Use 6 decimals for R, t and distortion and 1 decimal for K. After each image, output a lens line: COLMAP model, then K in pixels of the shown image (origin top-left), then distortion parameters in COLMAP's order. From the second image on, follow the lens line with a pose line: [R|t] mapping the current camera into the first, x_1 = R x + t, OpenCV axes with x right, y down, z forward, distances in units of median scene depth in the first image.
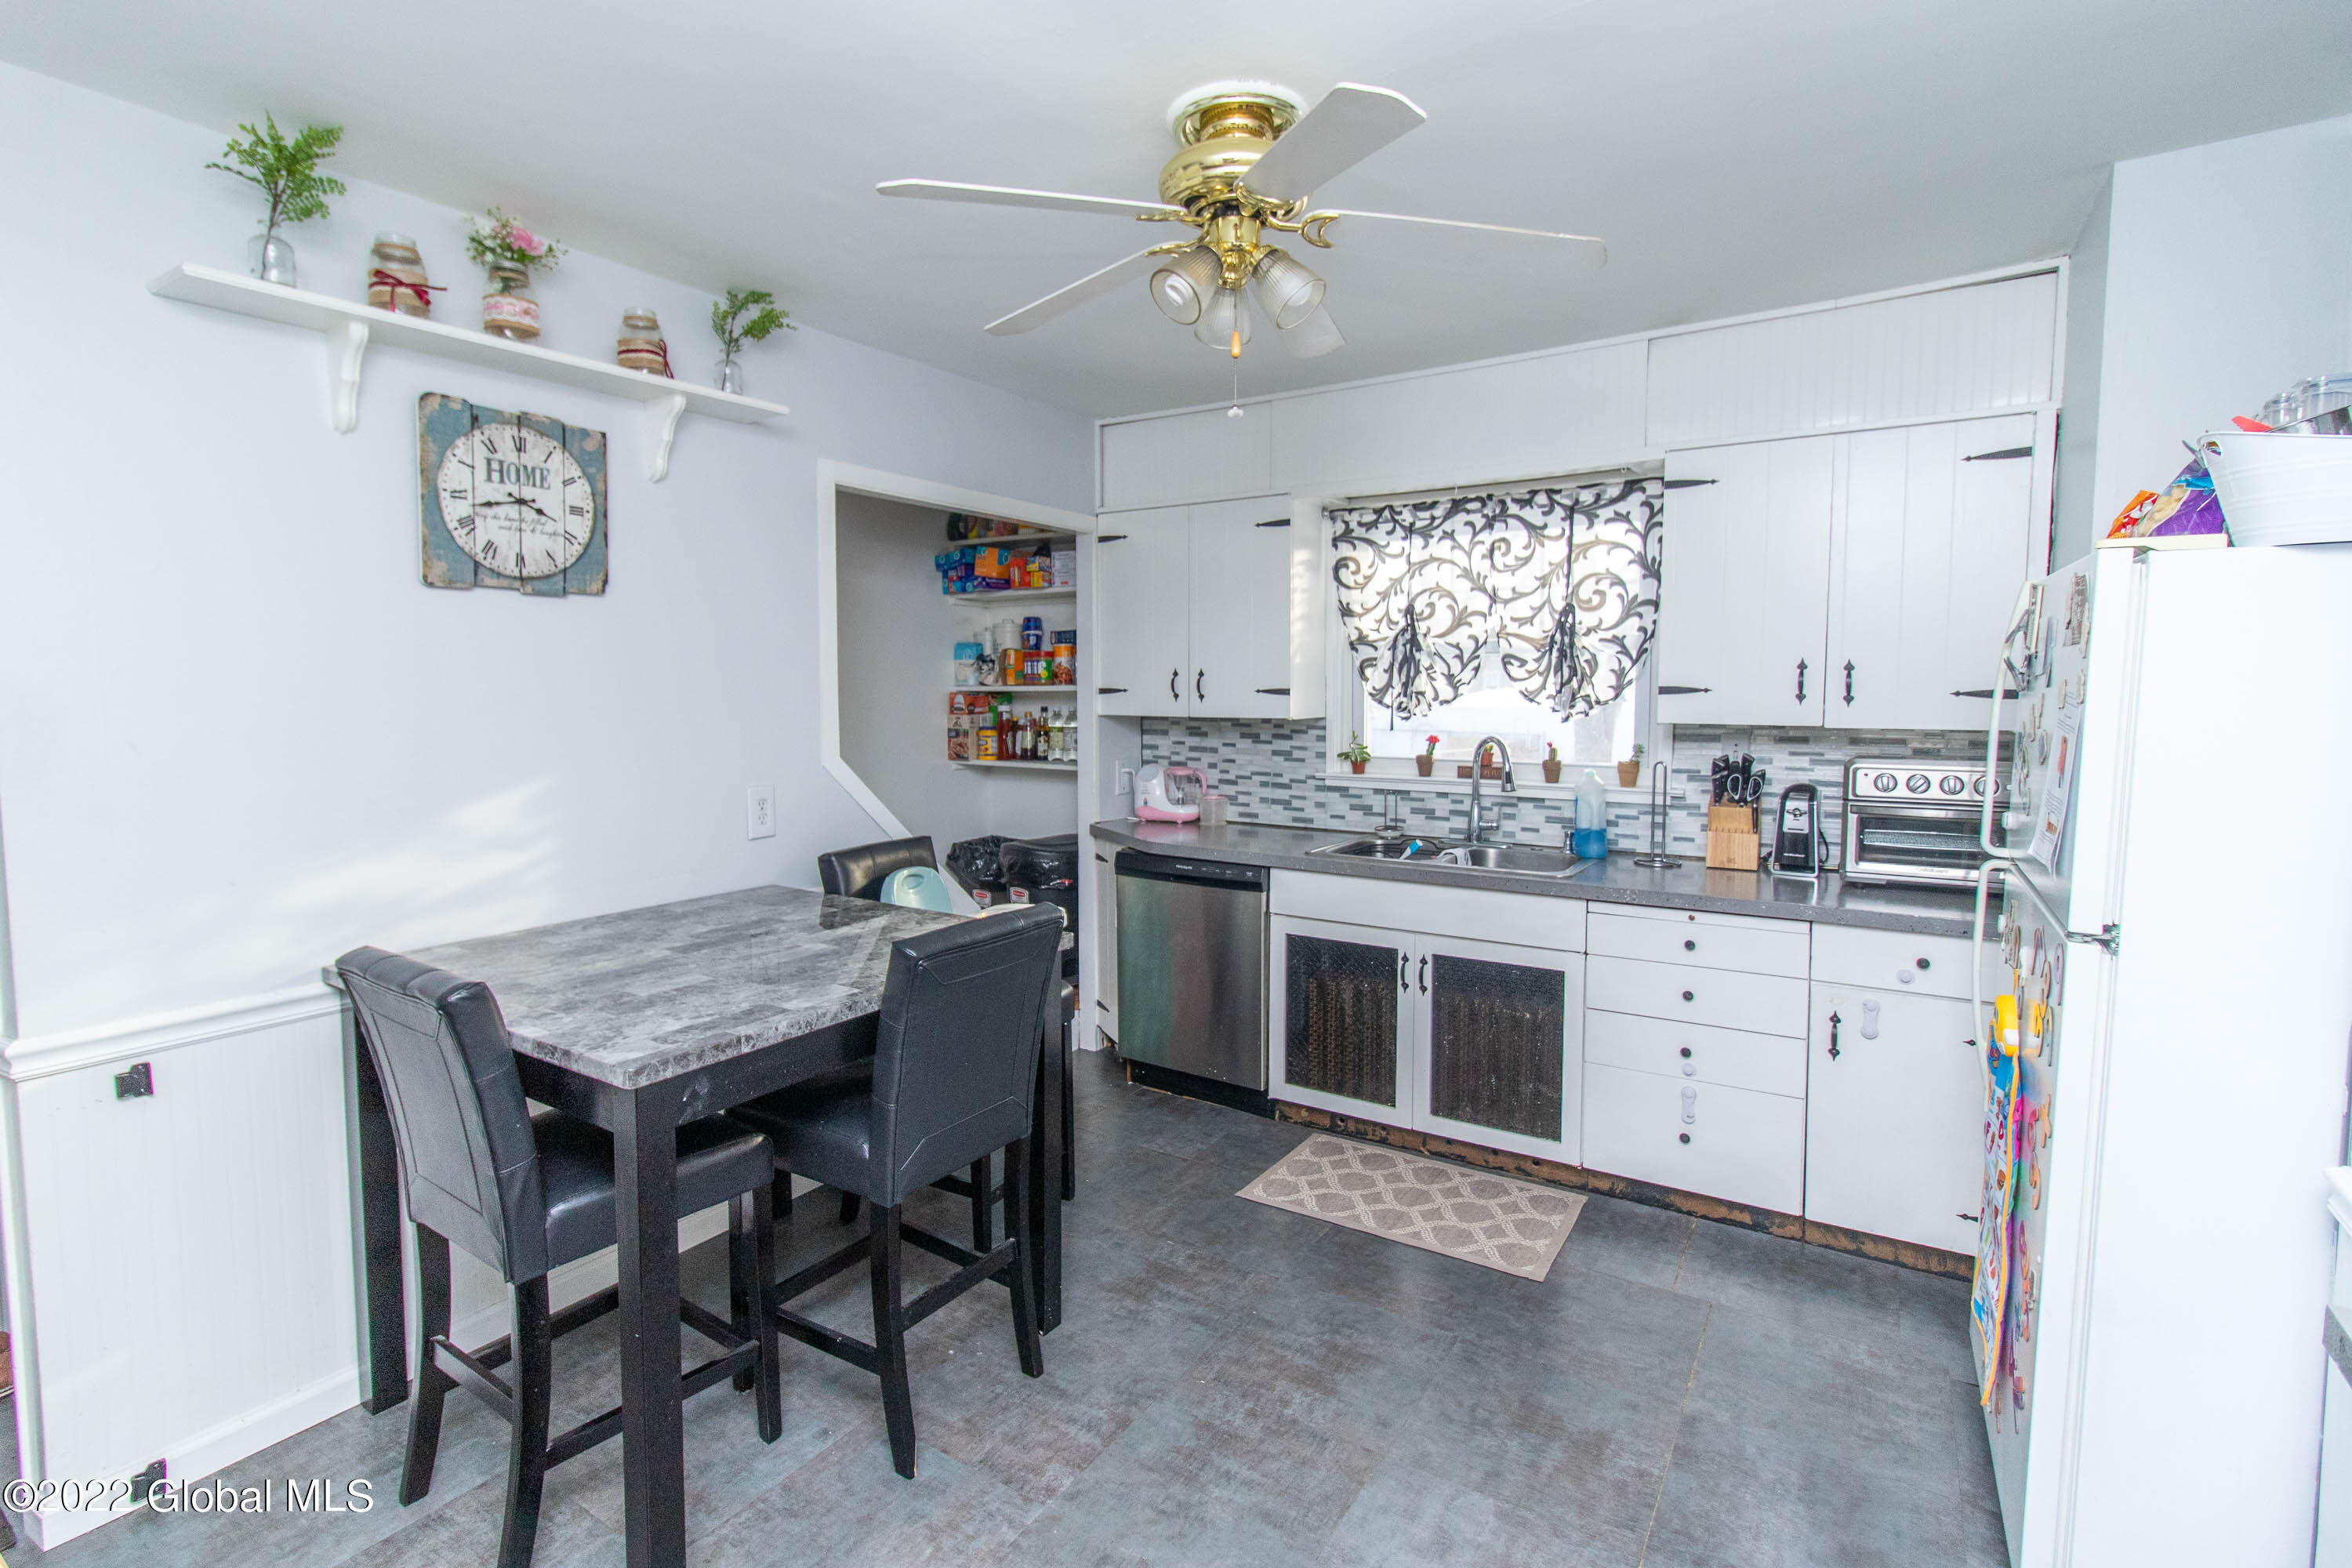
lens RADIAL K [[1102.3, 0, 1136.2], [0, 1102.3, 761.2], [0, 0, 1]] dist [0.000660, -0.001035]
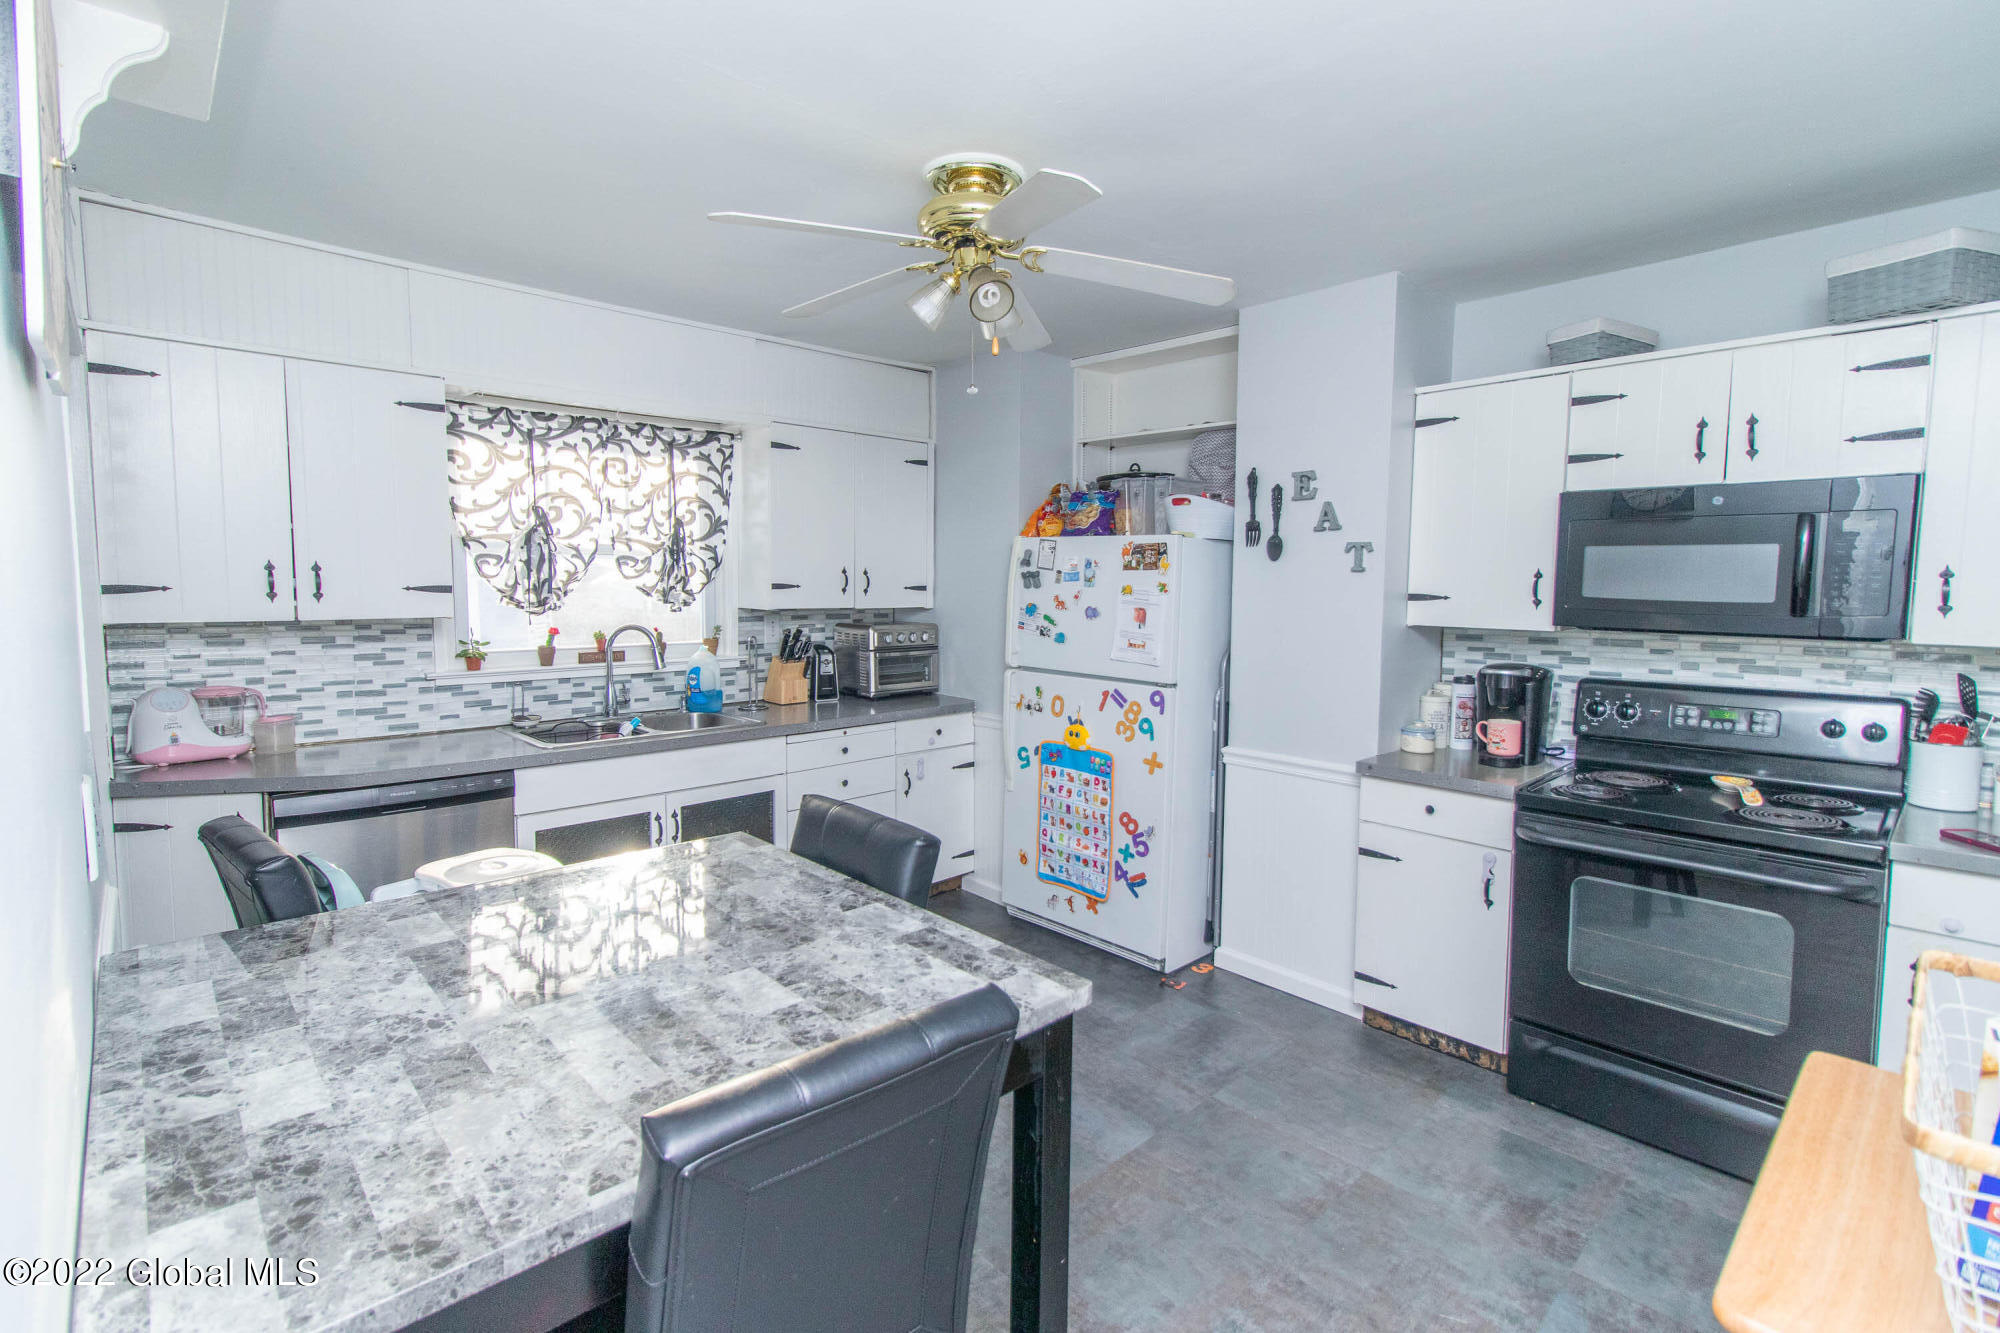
lens RADIAL K [[937.3, 0, 975.5], [0, 937.3, 651.1], [0, 0, 1]] dist [0.000660, -0.001035]
pose [[0.220443, -0.073897, 0.972597, -0.563536], [0.059815, 0.996274, 0.062138, -0.033845], [-0.973564, 0.044478, 0.224042, 0.395327]]
